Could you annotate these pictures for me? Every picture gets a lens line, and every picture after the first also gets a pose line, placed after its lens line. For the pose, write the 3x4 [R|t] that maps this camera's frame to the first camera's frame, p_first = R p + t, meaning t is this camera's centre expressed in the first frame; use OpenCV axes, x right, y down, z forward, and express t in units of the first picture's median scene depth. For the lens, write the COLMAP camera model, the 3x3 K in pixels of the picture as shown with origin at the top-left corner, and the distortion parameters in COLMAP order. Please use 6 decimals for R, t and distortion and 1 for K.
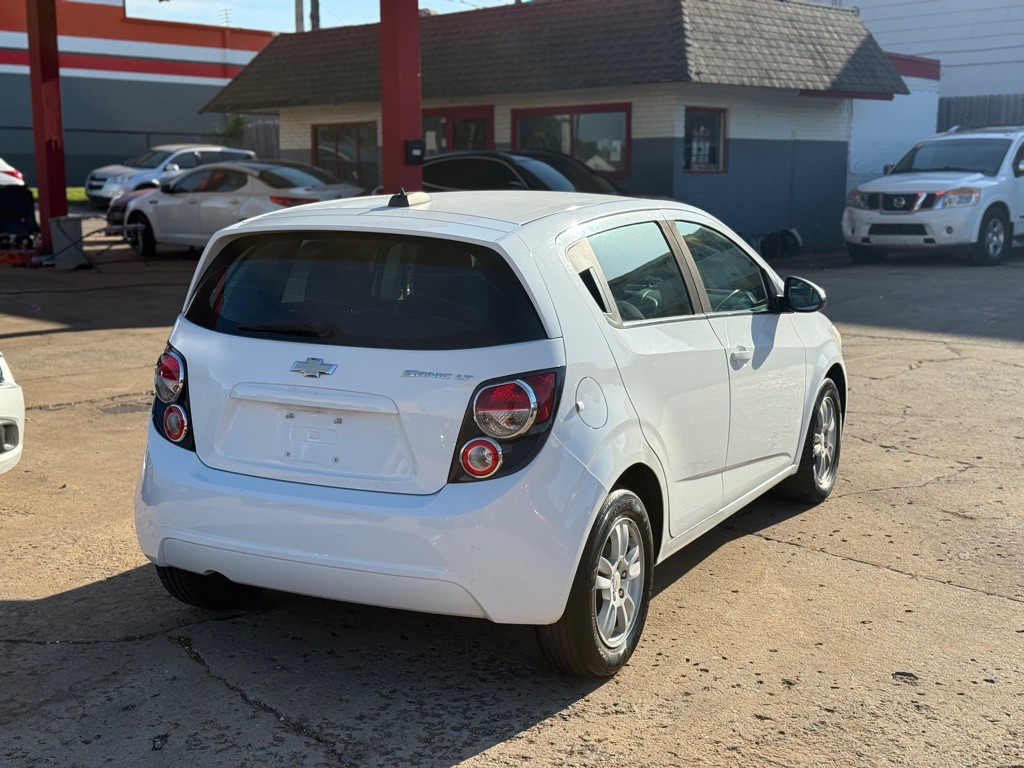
lens RADIAL K [[1414.1, 0, 512.0], [0, 1414.1, 384.0], [0, 0, 1]] dist [0.201811, -0.426130]
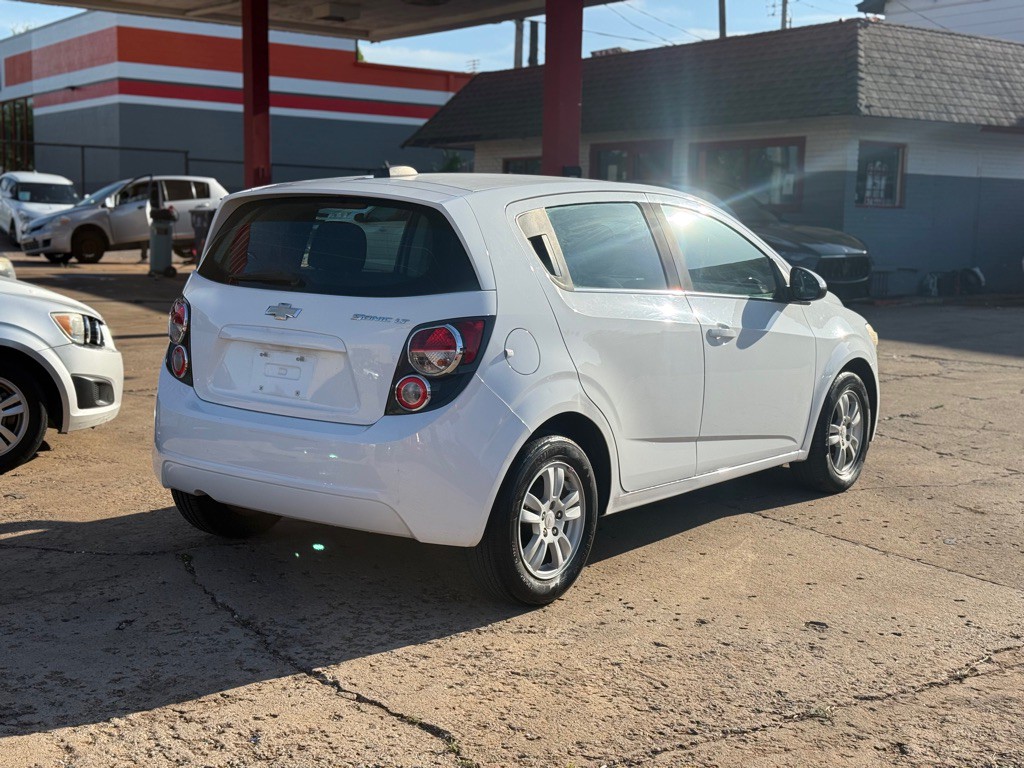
lens RADIAL K [[1414.1, 0, 512.0], [0, 1414.1, 384.0], [0, 0, 1]] dist [0.201811, -0.426130]
pose [[0.986017, 0.041757, -0.161331, 0.181175], [-0.047077, 0.998462, -0.029293, 0.056799], [0.159860, 0.036478, 0.986465, -0.071285]]
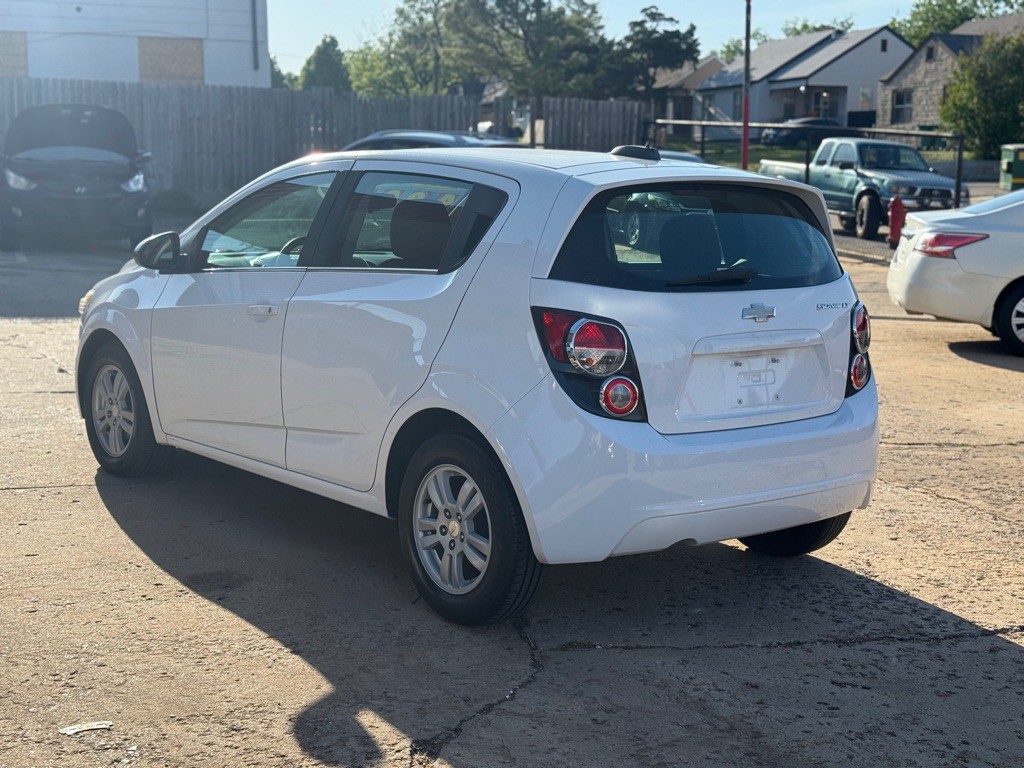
lens RADIAL K [[1414.1, 0, 512.0], [0, 1414.1, 384.0], [0, 0, 1]] dist [0.201811, -0.426130]
pose [[0.412920, -0.129302, 0.901542, -0.922500], [0.127947, 0.988290, 0.083142, -0.055252], [-0.901736, 0.081018, 0.424628, 0.581958]]
